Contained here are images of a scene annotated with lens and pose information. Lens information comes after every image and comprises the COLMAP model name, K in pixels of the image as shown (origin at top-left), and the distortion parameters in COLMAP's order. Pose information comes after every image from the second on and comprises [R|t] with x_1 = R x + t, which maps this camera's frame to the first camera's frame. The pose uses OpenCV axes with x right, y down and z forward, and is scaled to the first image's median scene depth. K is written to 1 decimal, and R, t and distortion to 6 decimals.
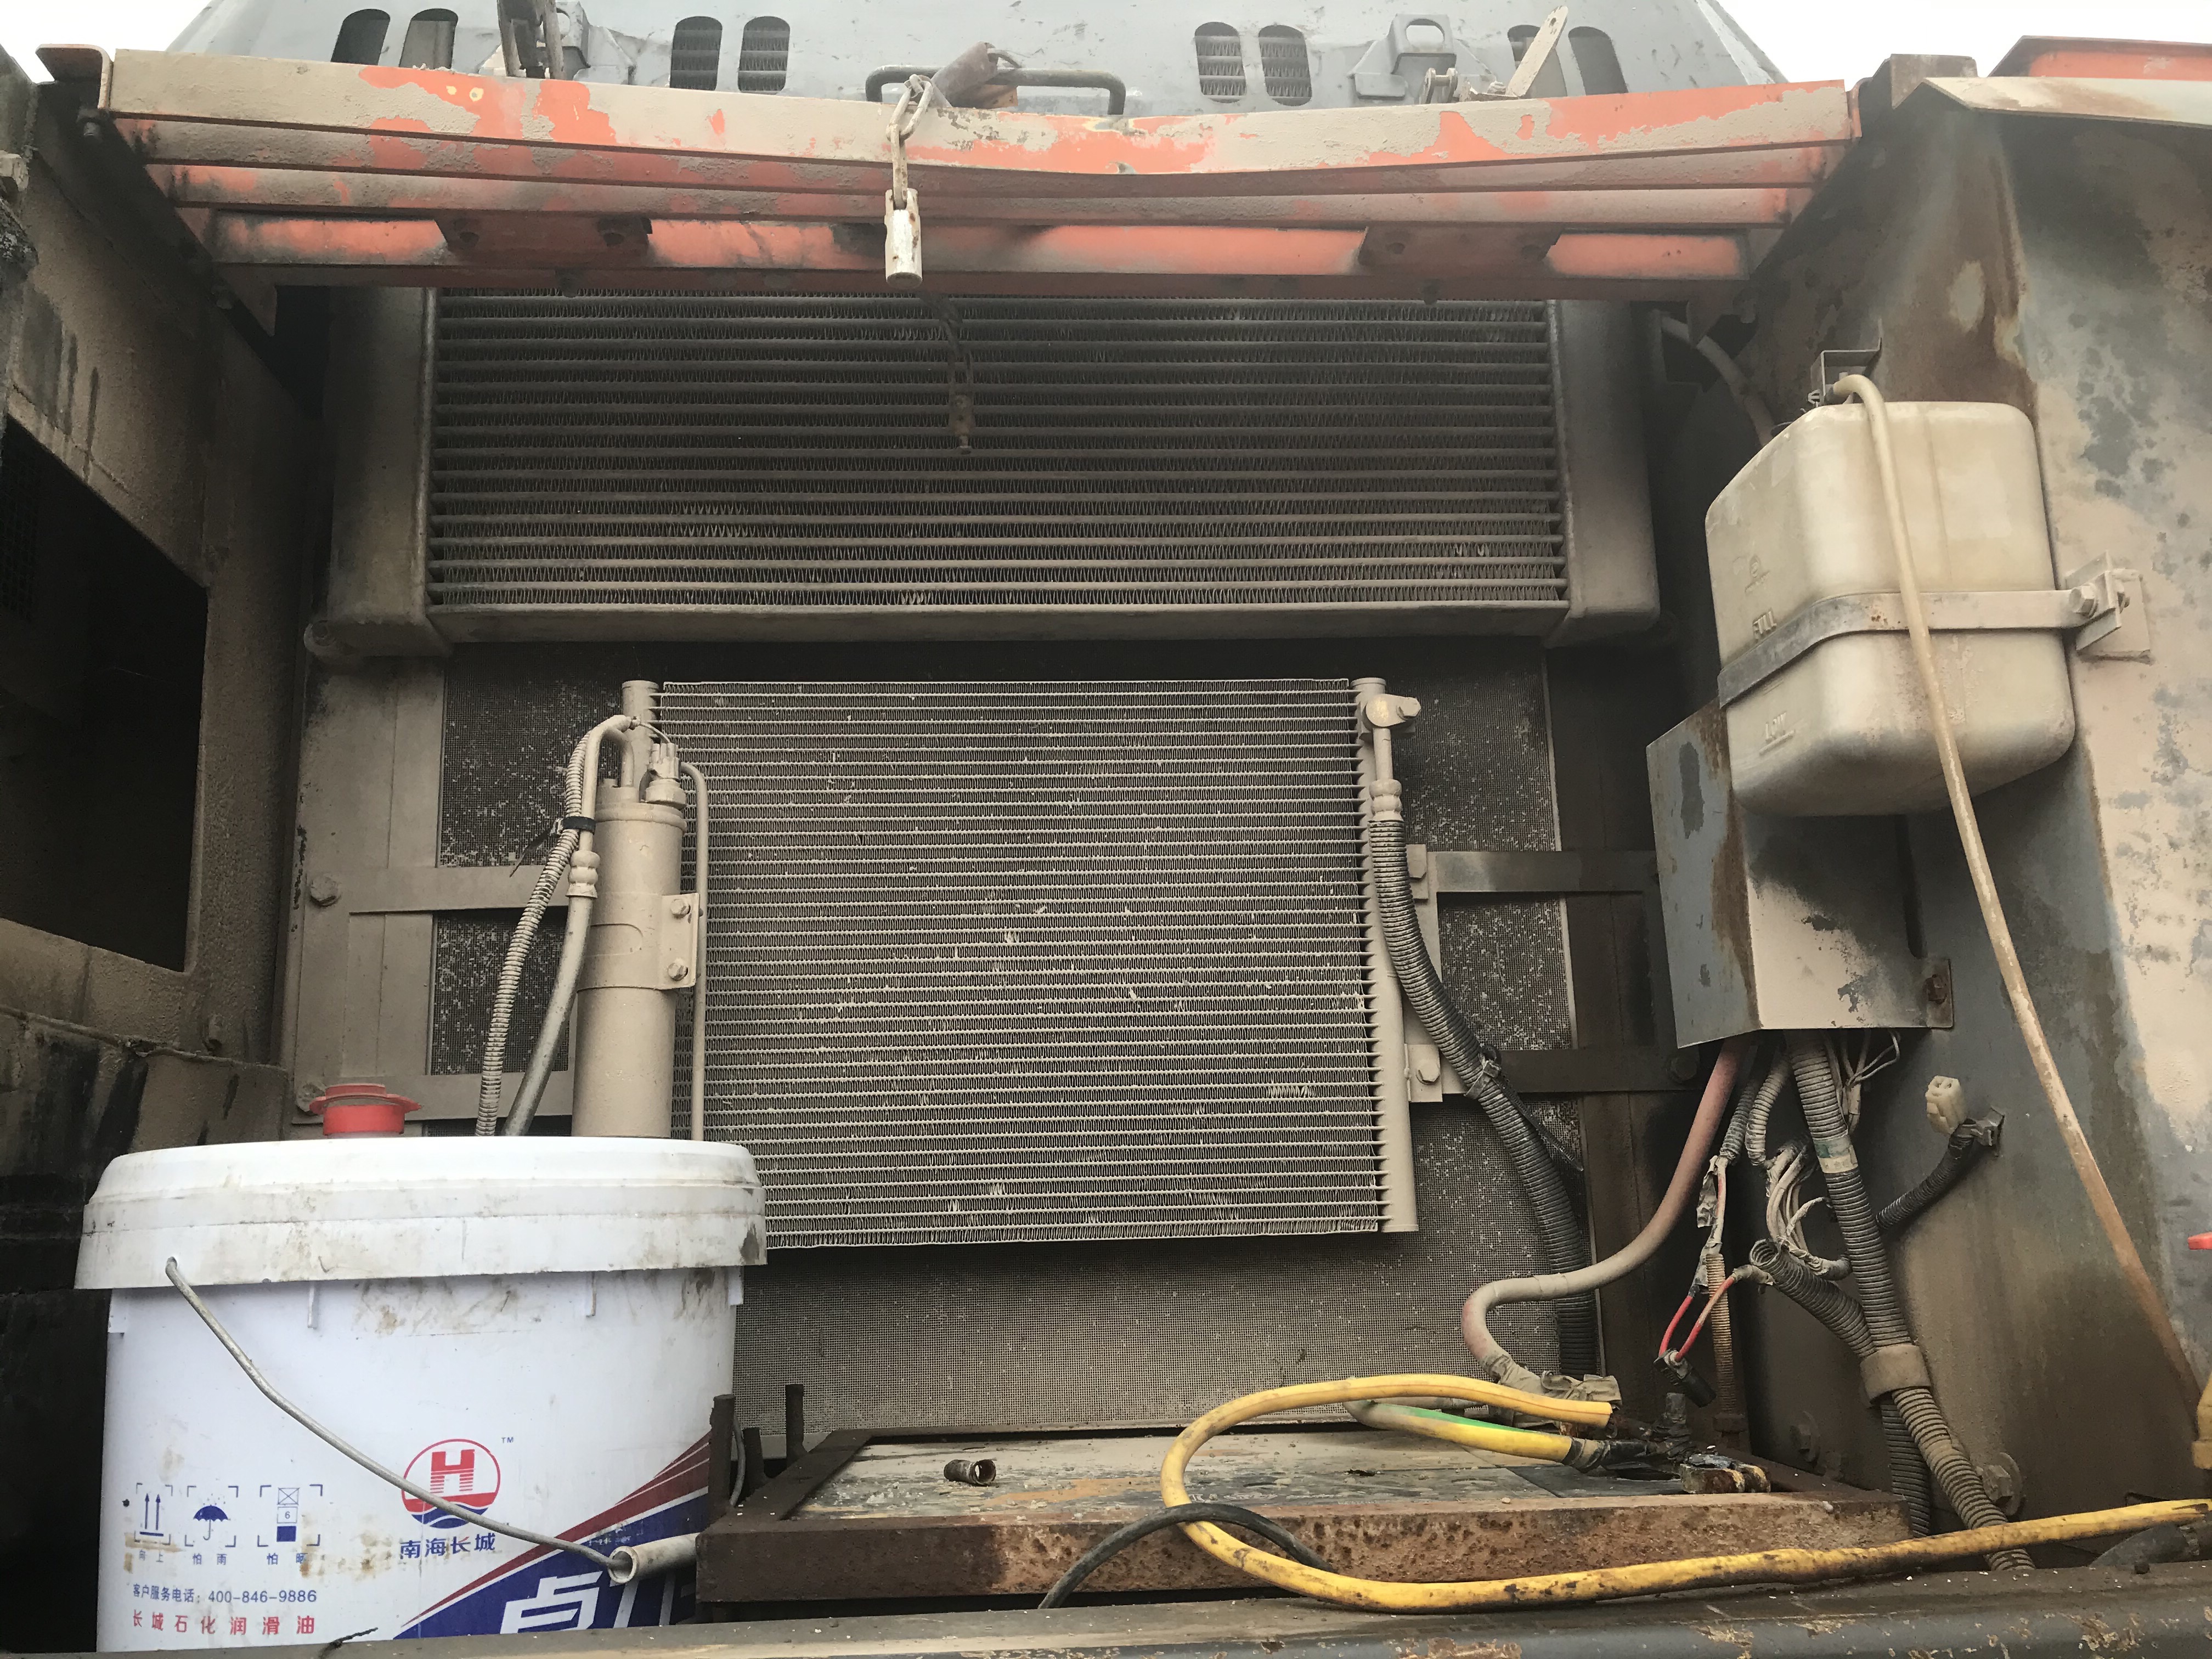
lens RADIAL K [[1819.0, 0, 1106.8], [0, 1819.0, 838.0], [0, 0, 1]] dist [0.010906, 0.014588]
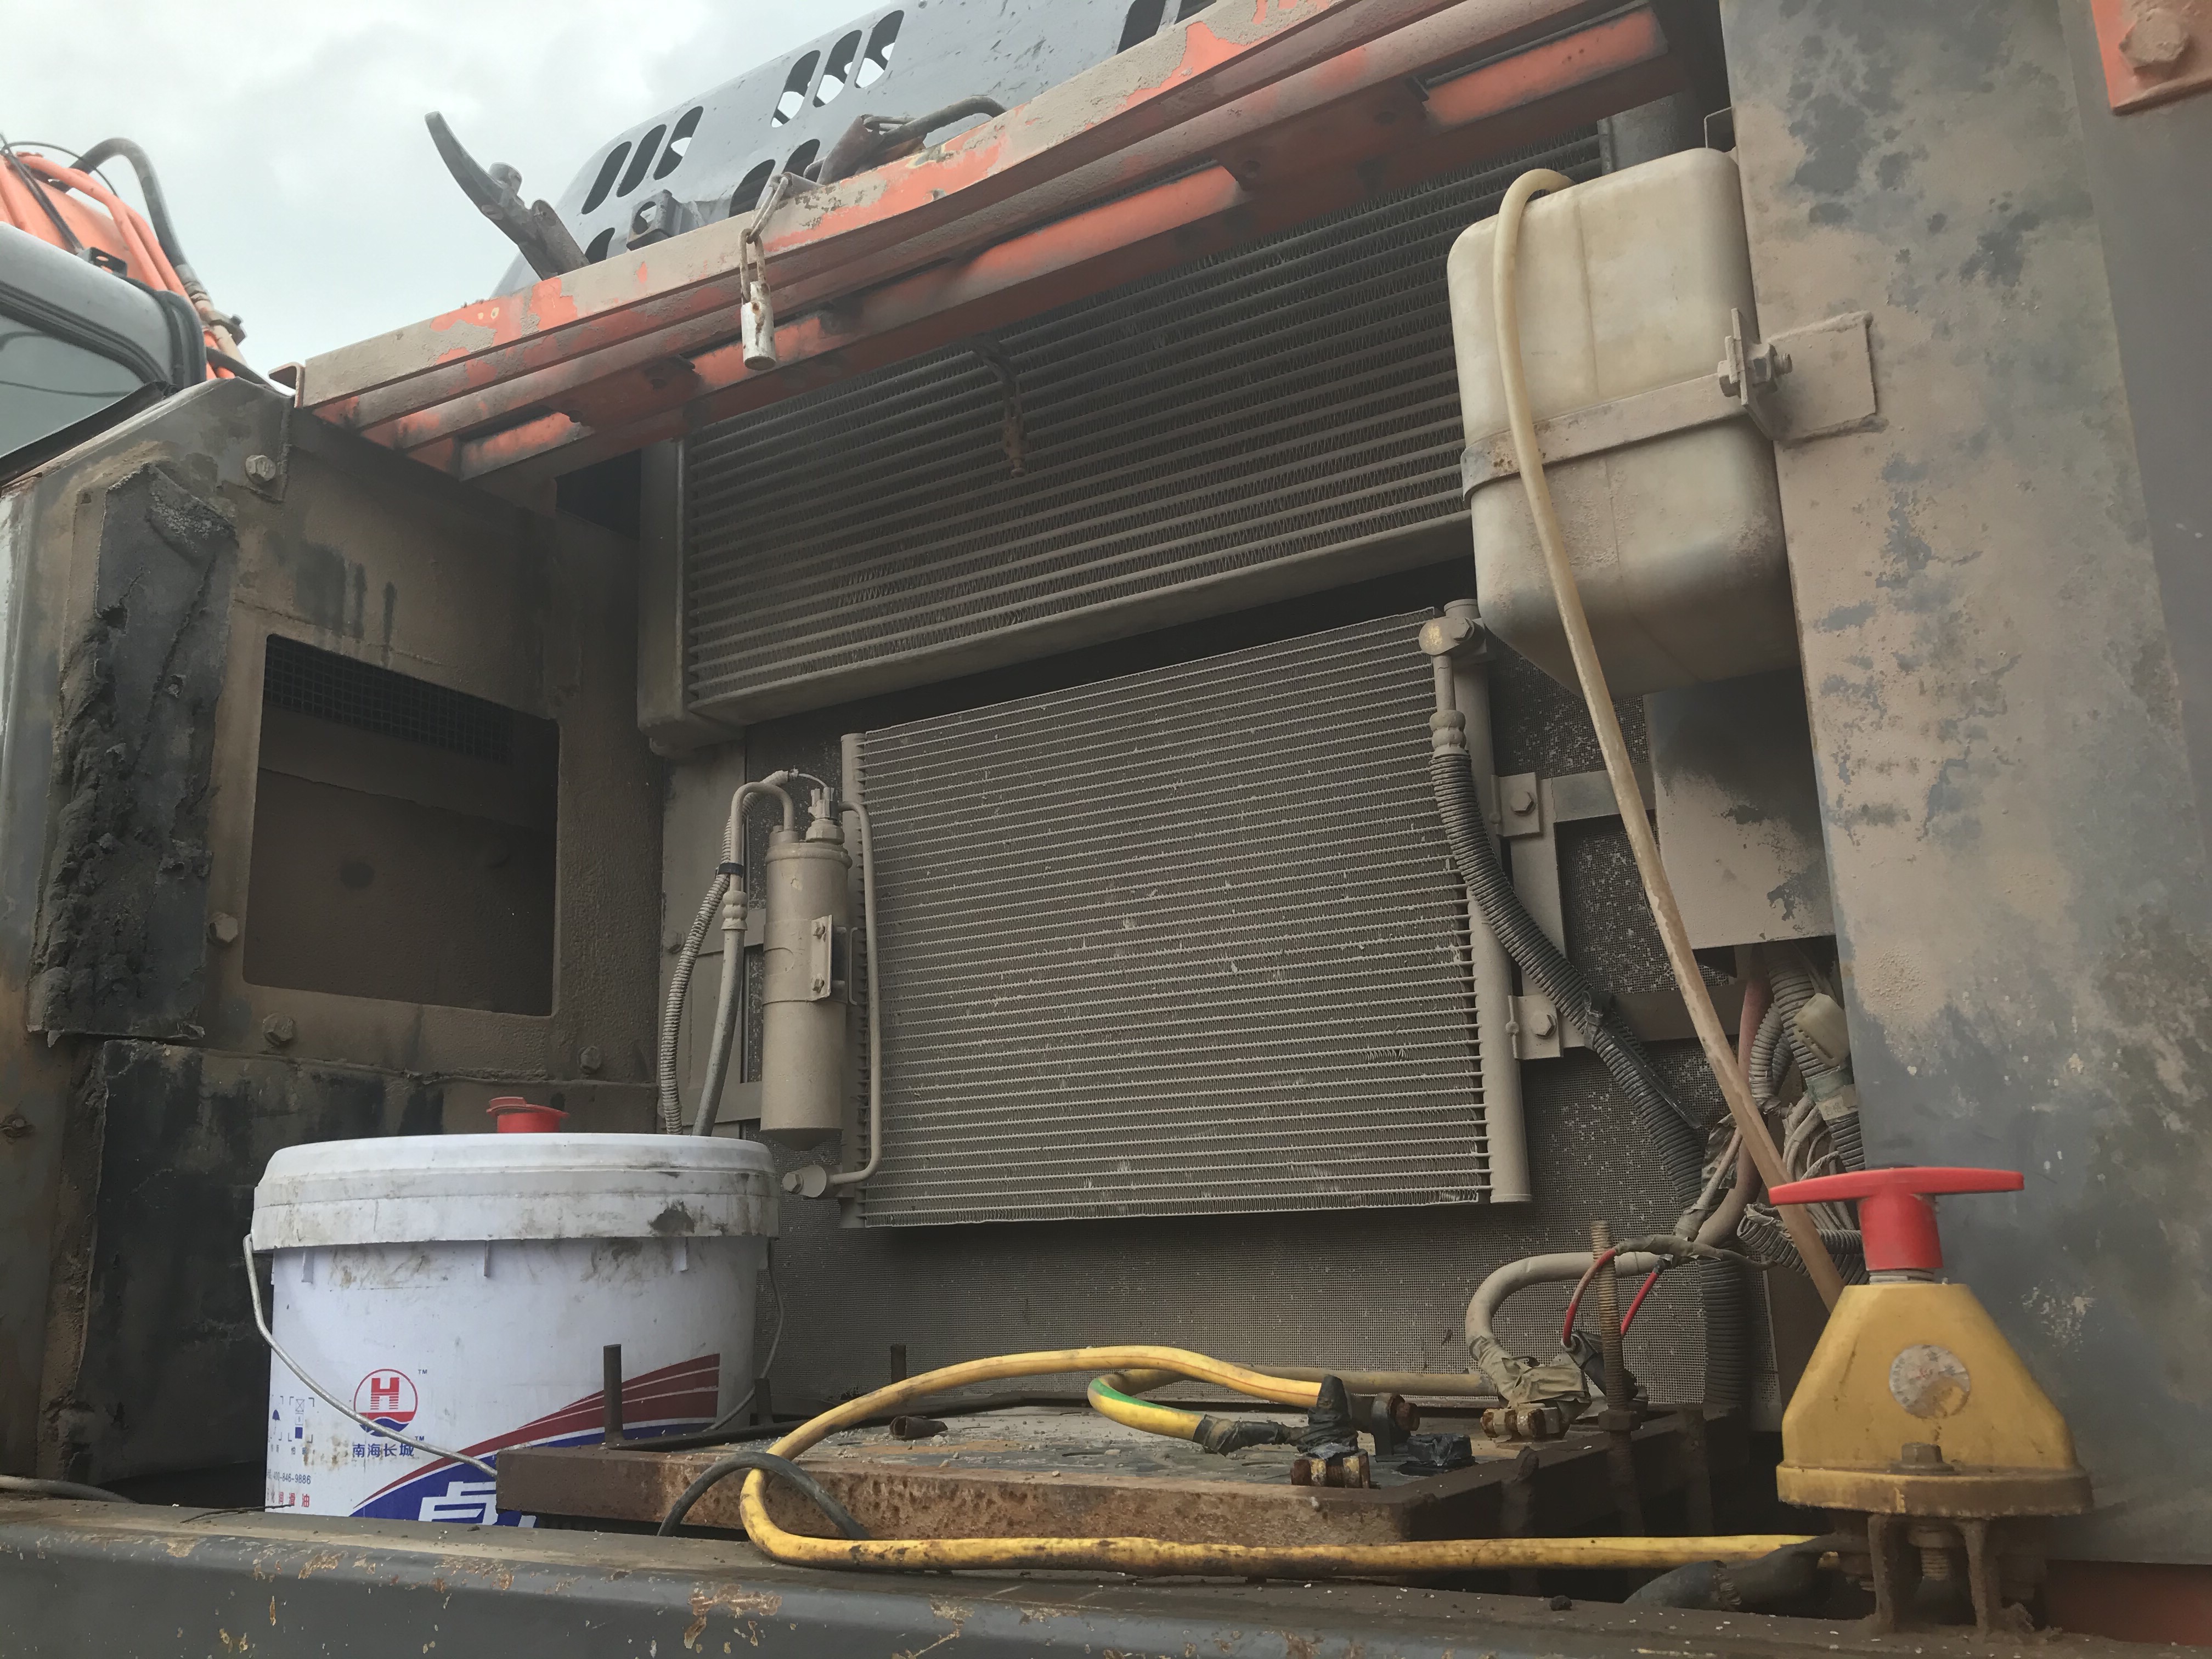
lens RADIAL K [[1812.4, 0, 1106.0], [0, 1812.4, 829.5], [0, 0, 1]] dist [0.017236, -0.003856]
pose [[0.815647, -0.129404, -0.563893, 0.684448], [0.130480, 0.990699, -0.038614, 0.052534], [0.563645, -0.042081, 0.824945, 0.189441]]
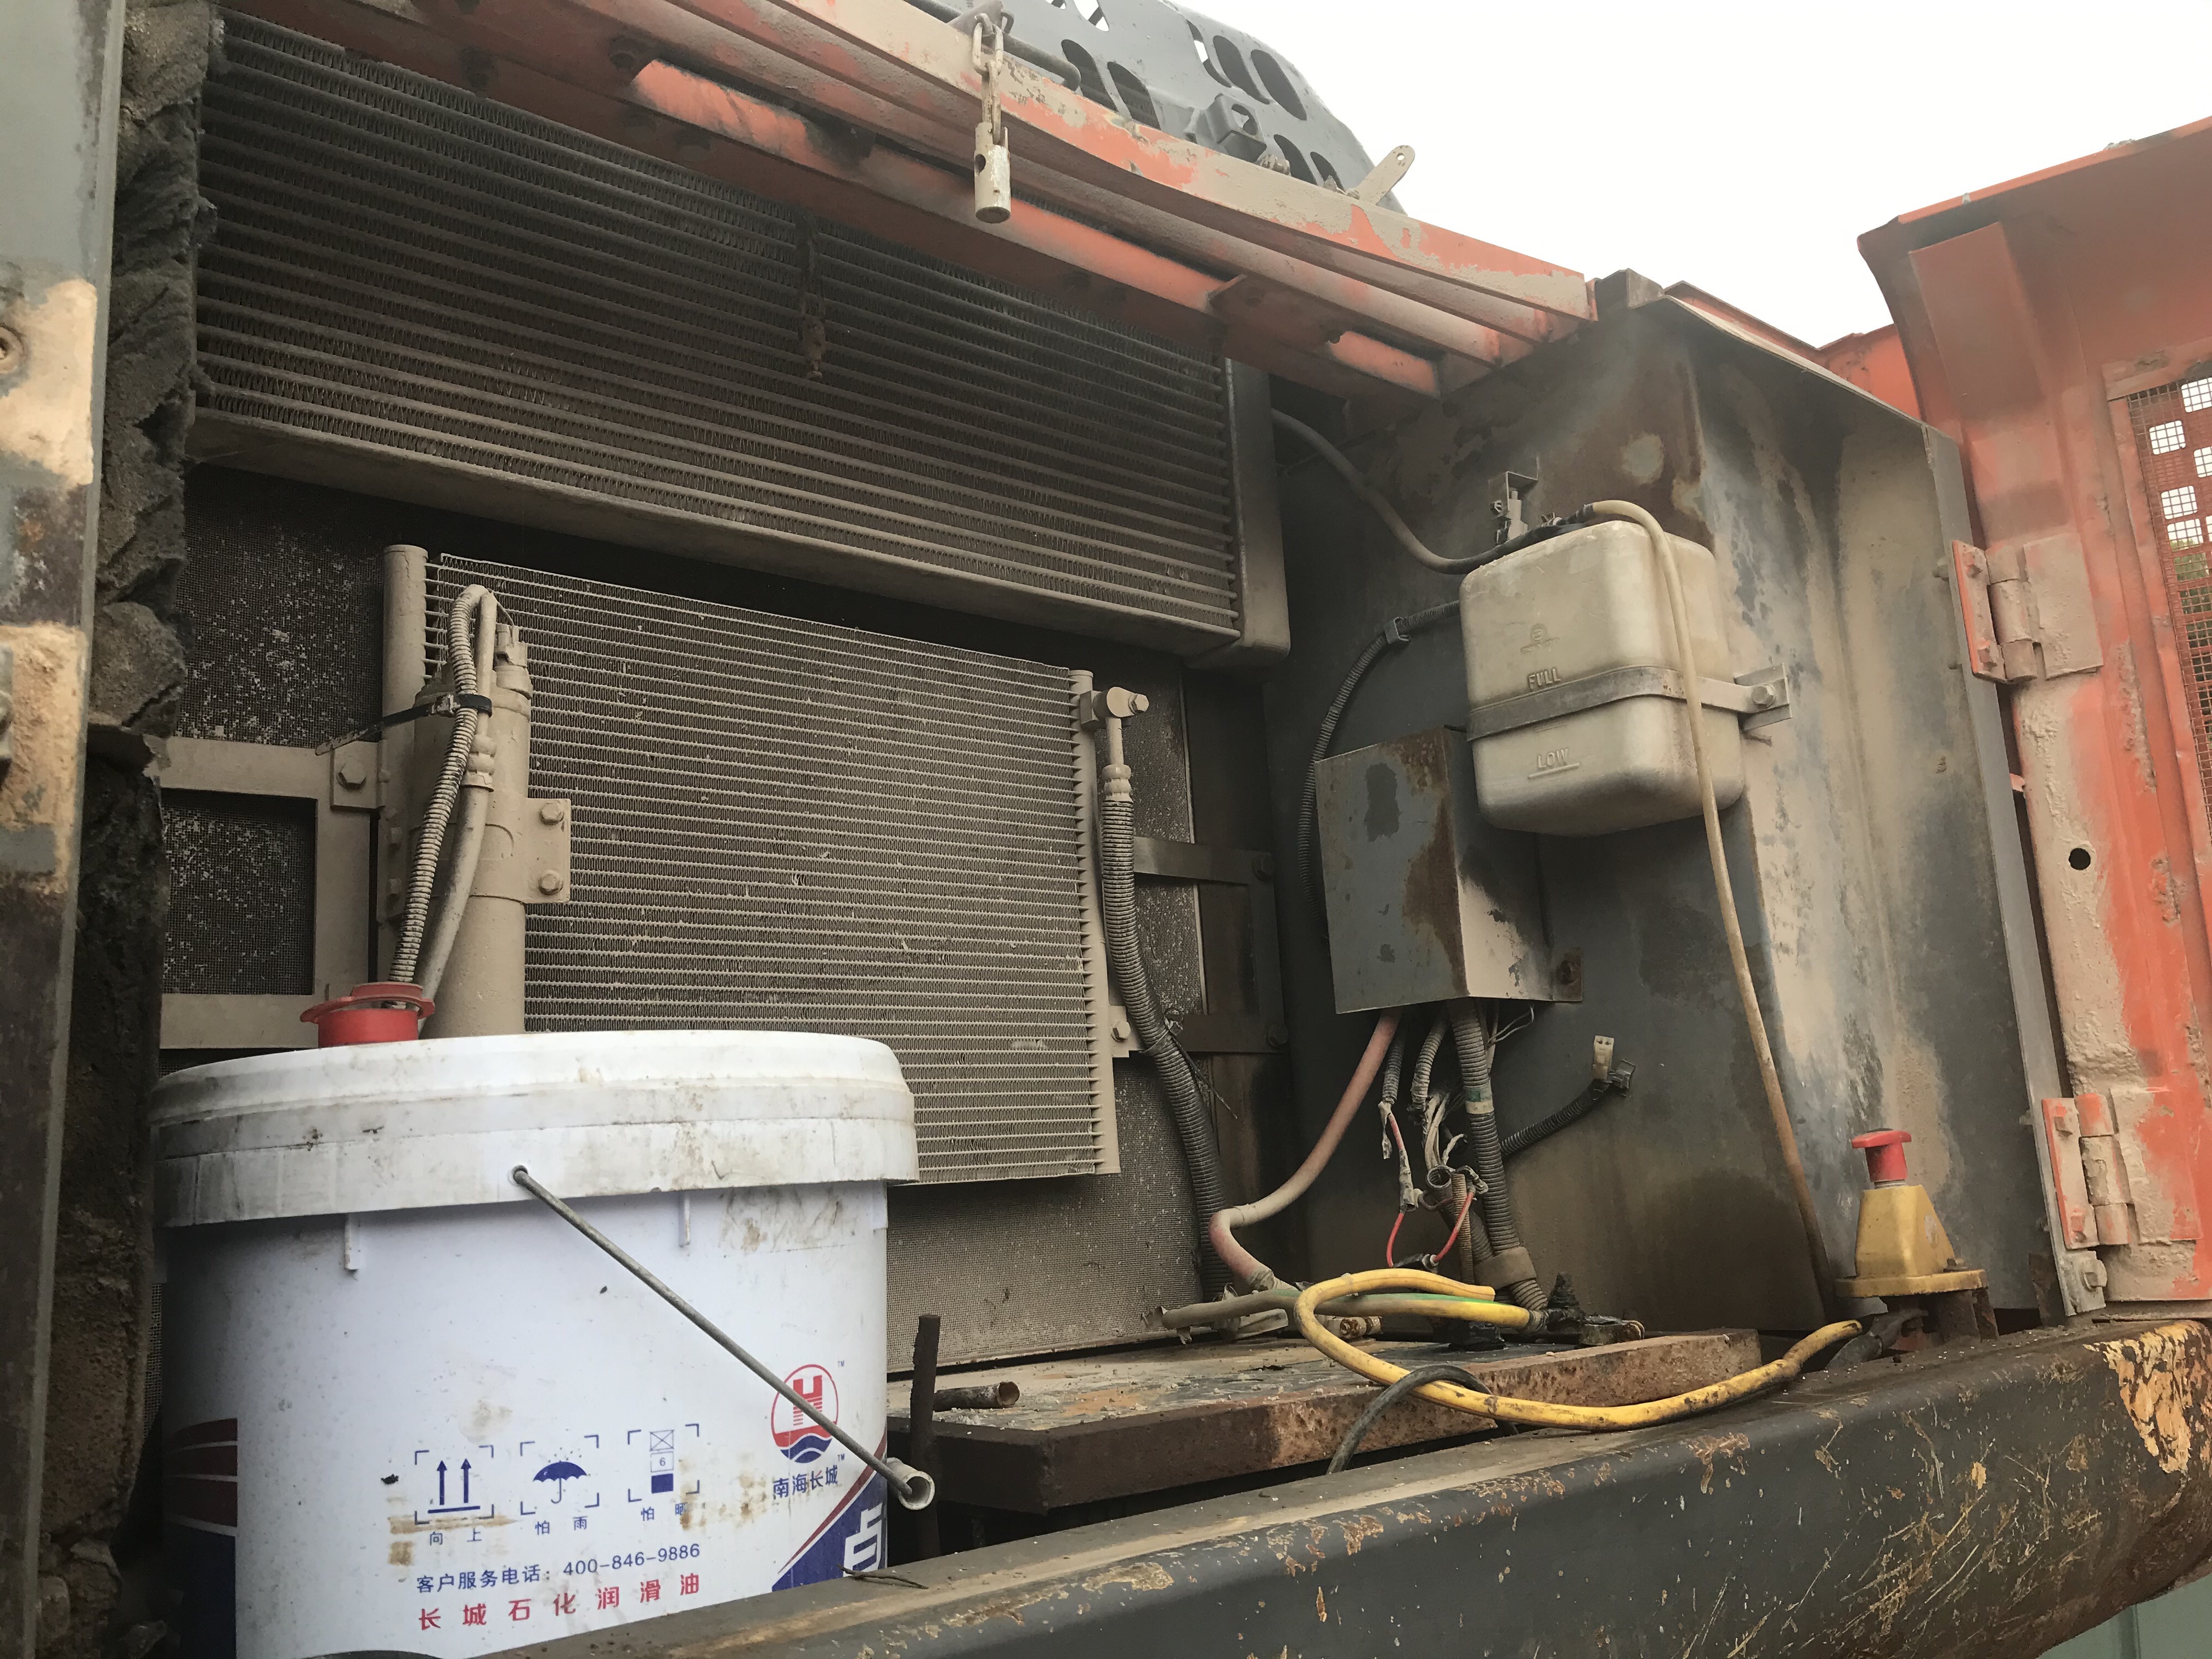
lens RADIAL K [[1807.4, 0, 1106.0], [0, 1807.4, 829.5], [0, 0, 1]] dist [0.081415, -0.225481]
pose [[0.805094, 0.097111, 0.585144, -0.642369], [-0.087163, 0.995167, -0.045232, 0.075323], [-0.586708, -0.014587, 0.809667, 0.150167]]
